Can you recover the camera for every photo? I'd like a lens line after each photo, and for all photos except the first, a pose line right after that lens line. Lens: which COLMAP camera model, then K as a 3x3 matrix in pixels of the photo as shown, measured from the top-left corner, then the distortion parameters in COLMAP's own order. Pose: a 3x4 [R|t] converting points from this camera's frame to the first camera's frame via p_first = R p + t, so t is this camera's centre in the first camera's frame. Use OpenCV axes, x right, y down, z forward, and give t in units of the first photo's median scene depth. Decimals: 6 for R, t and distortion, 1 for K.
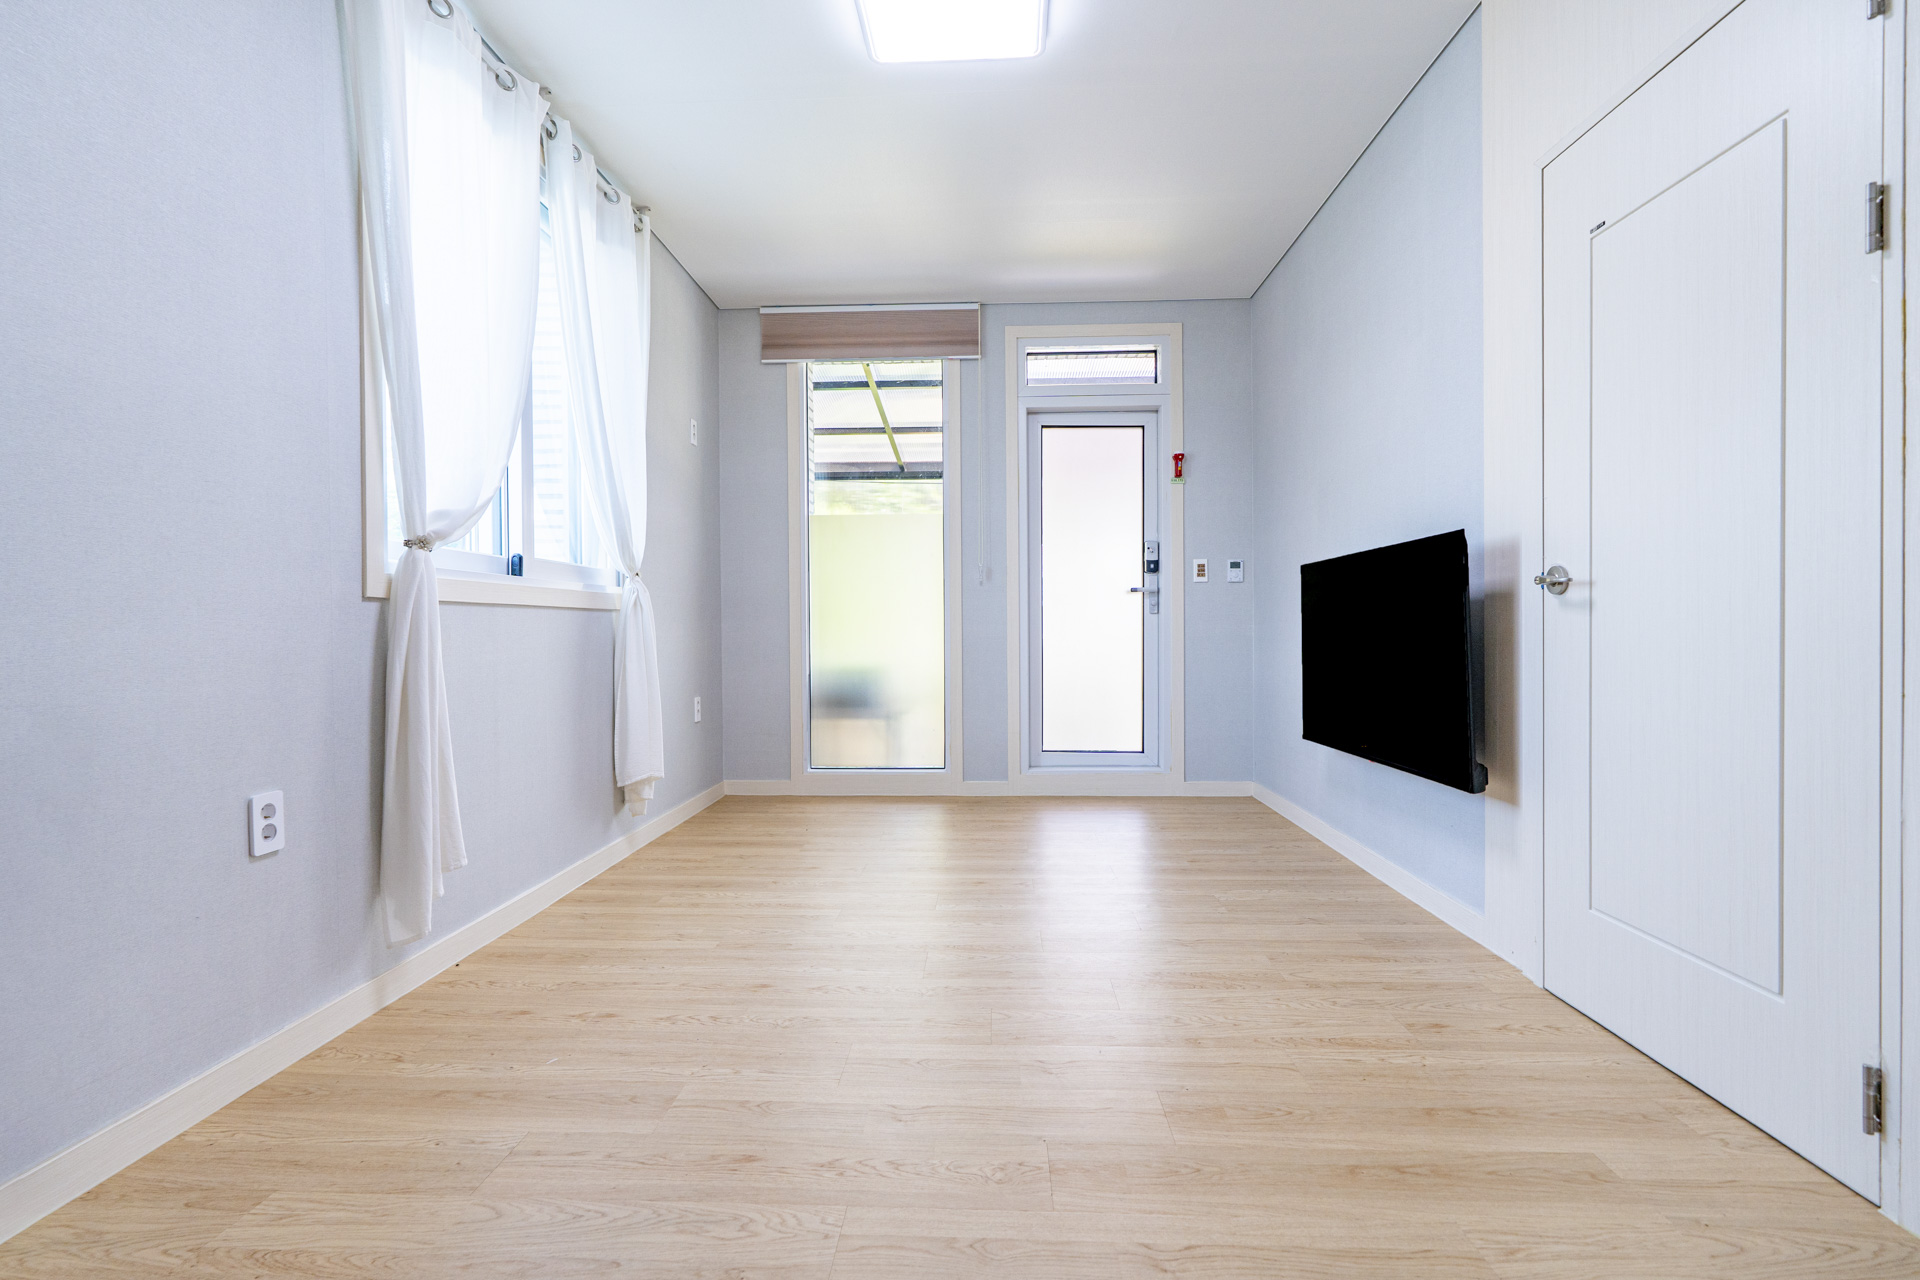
lens RADIAL K [[869.9, 0, 952.3], [0, 869.9, 638.1], [0, 0, 1]] dist [-0.008978, 0.002870]
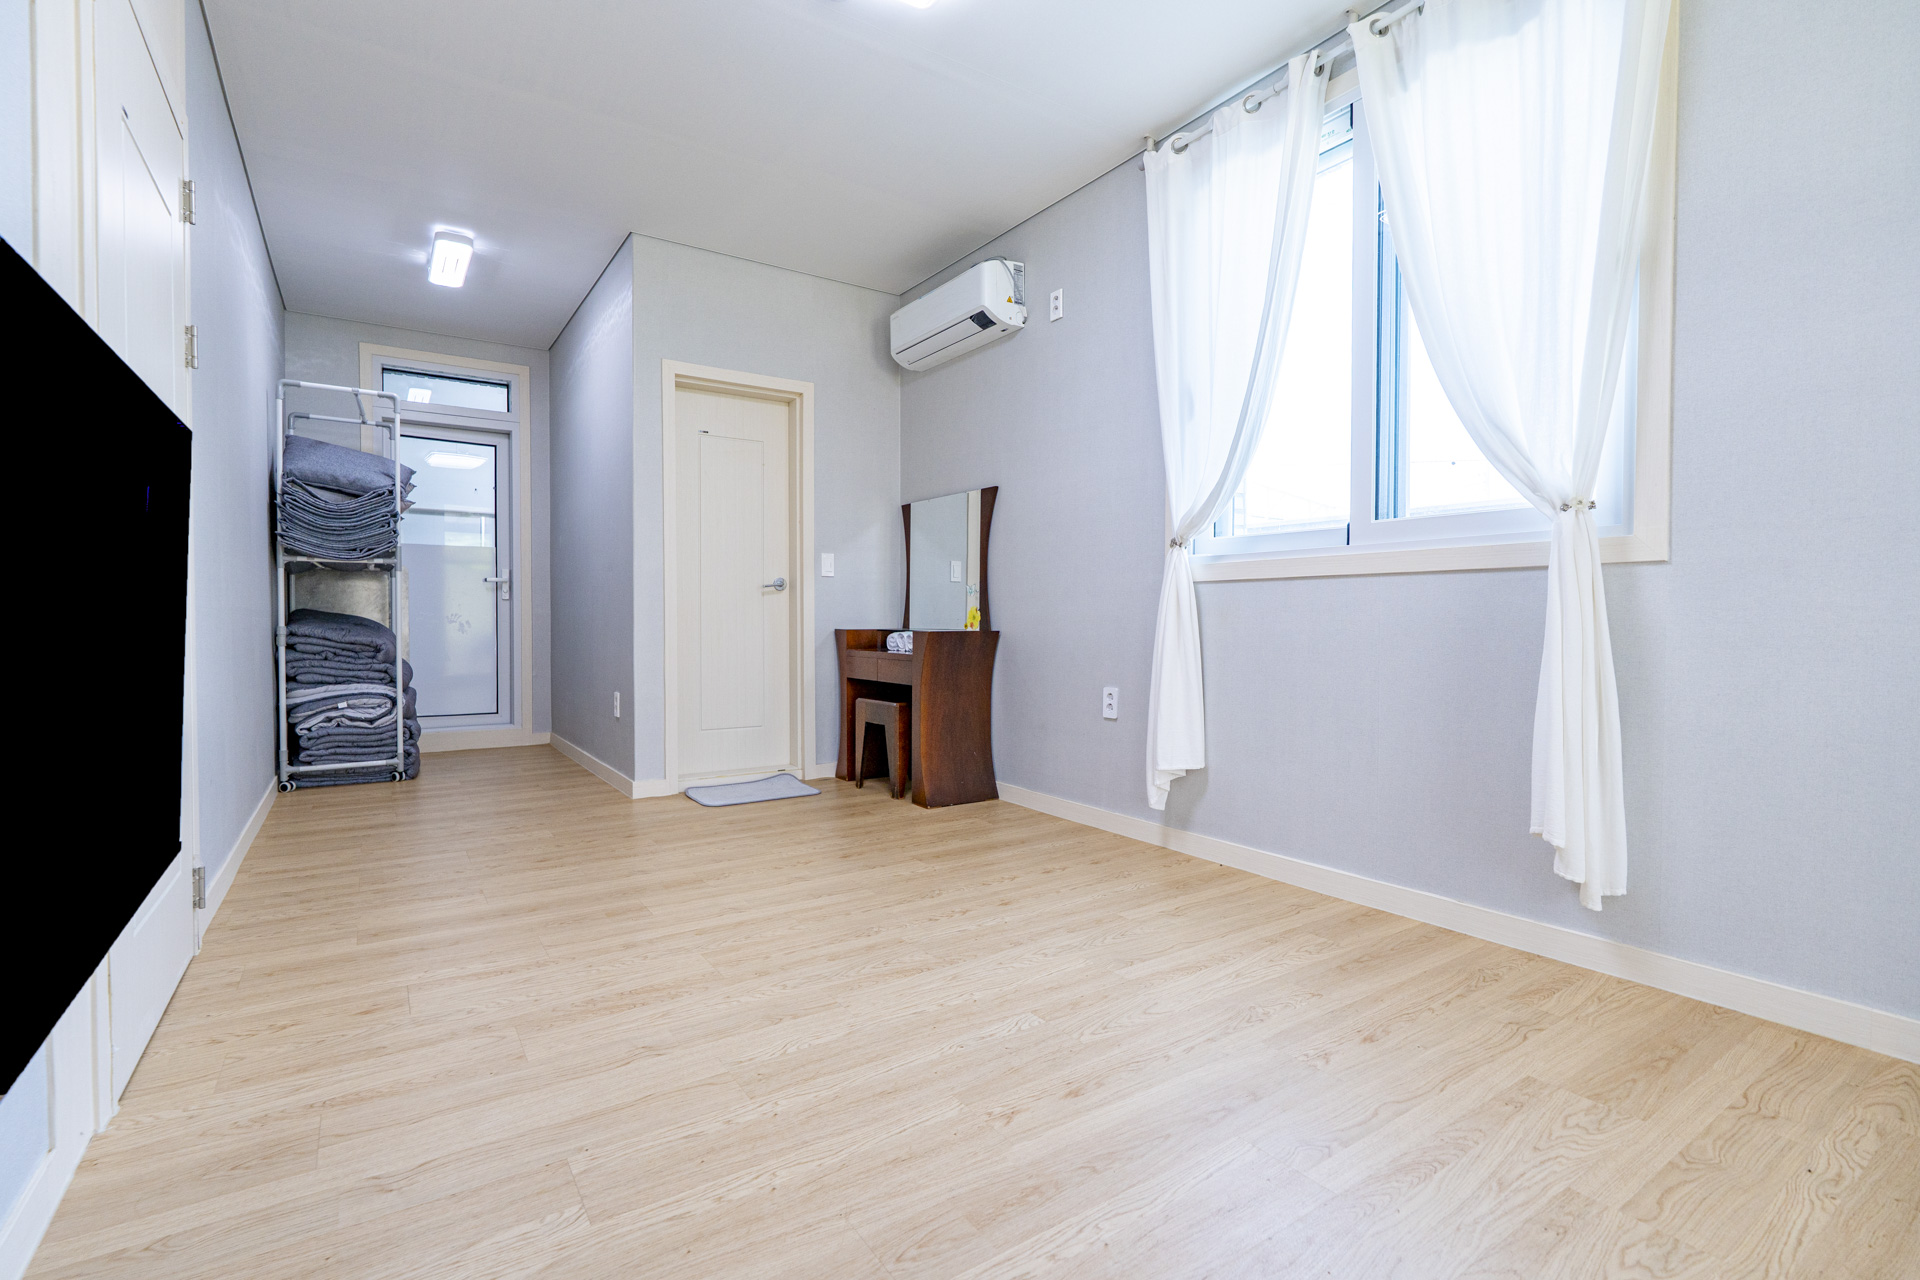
lens RADIAL K [[869.9, 0, 952.3], [0, 869.9, 638.1], [0, 0, 1]] dist [-0.008978, 0.002870]
pose [[-0.801928, 0.016743, -0.597186, 0.378262], [-0.003824, 0.999443, 0.033155, 0.001644], [0.597408, 0.028871, -0.801417, 1.332443]]
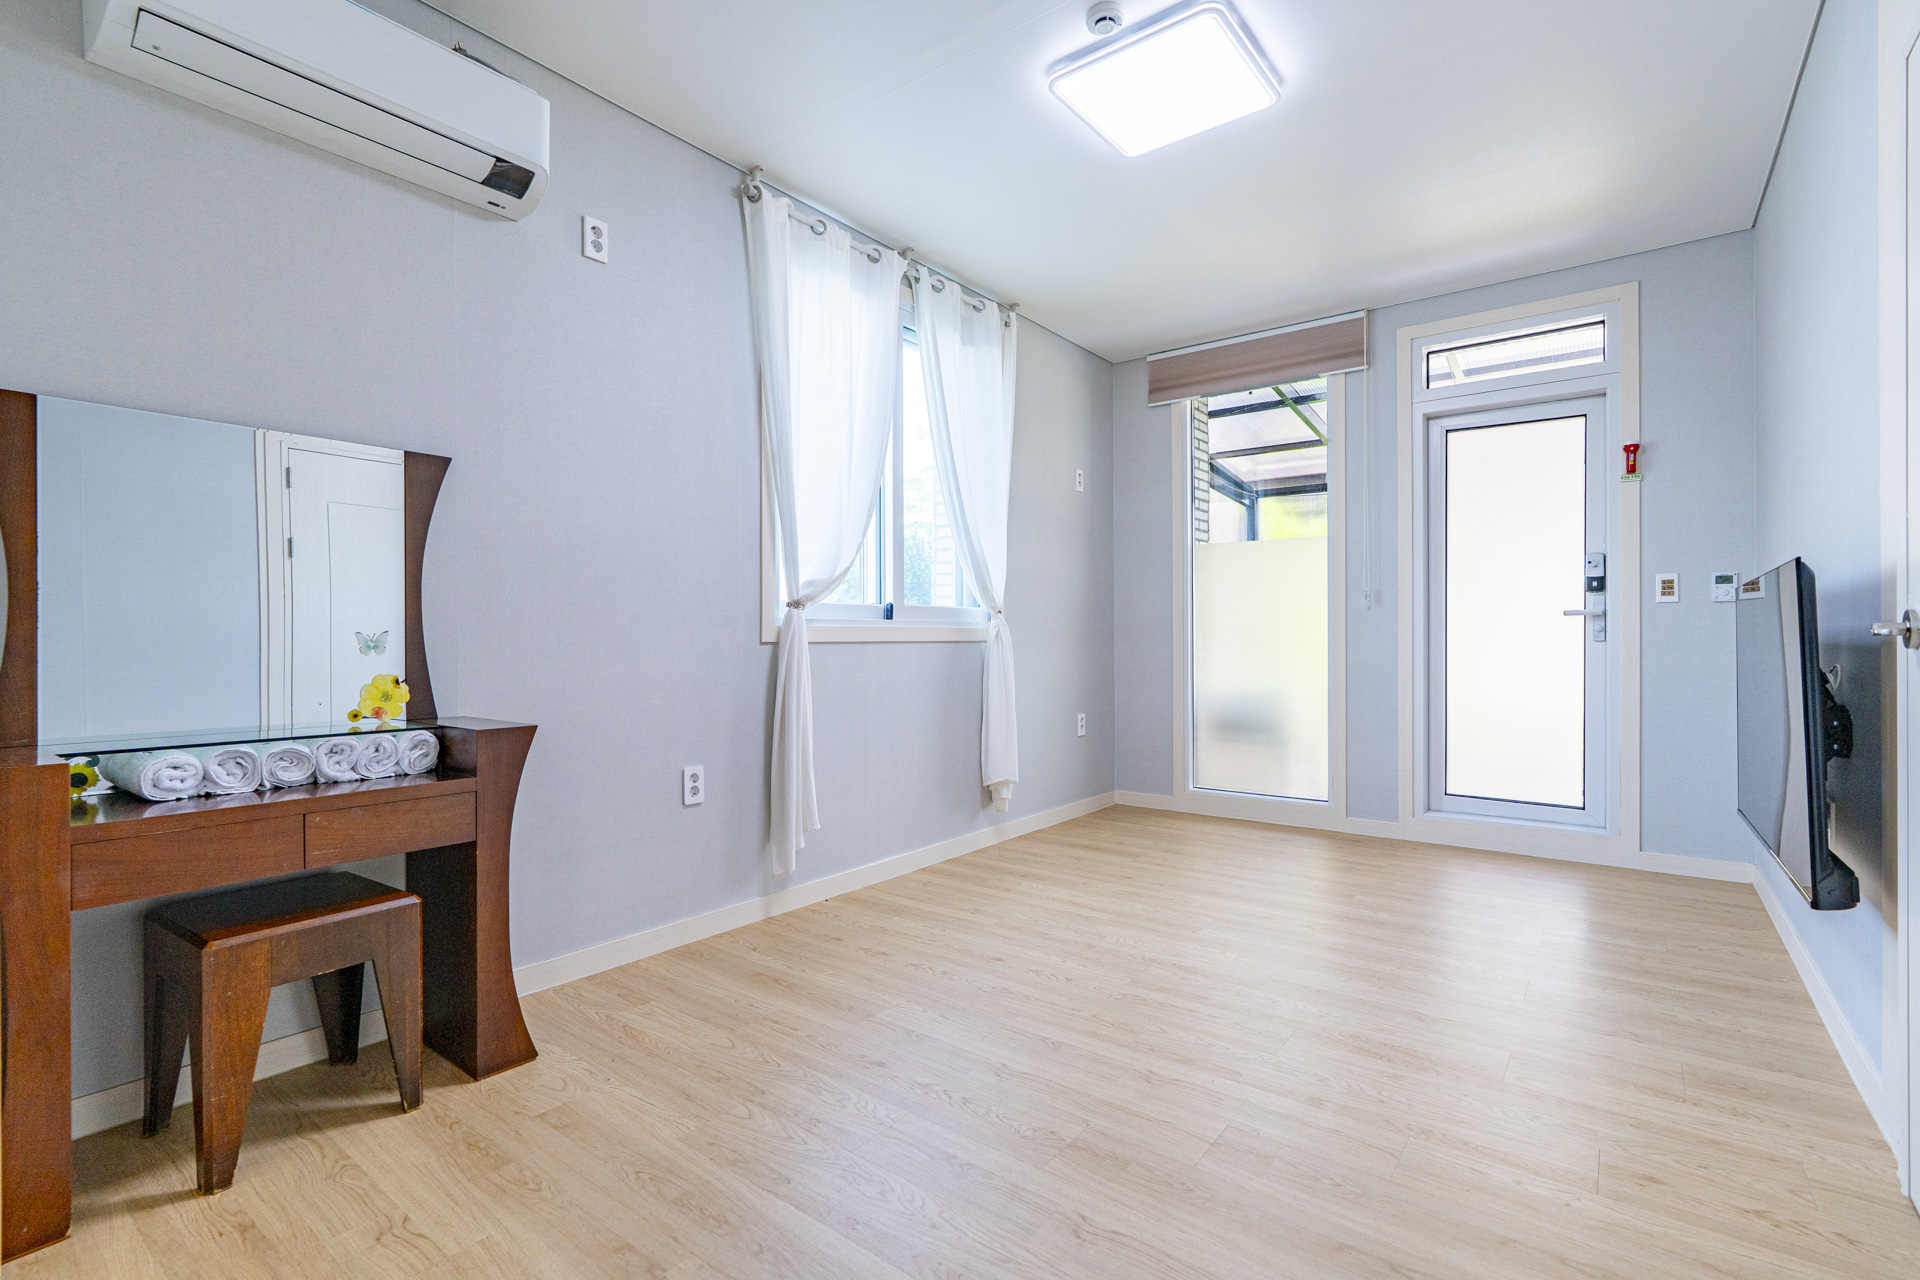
lens RADIAL K [[869.9, 0, 952.3], [0, 869.9, 638.1], [0, 0, 1]] dist [-0.008978, 0.002870]
pose [[0.817047, 0.003784, -0.576559, 0.305992], [-0.008543, 0.999948, -0.005544, -0.032081], [0.576508, 0.009455, 0.817037, -0.030238]]
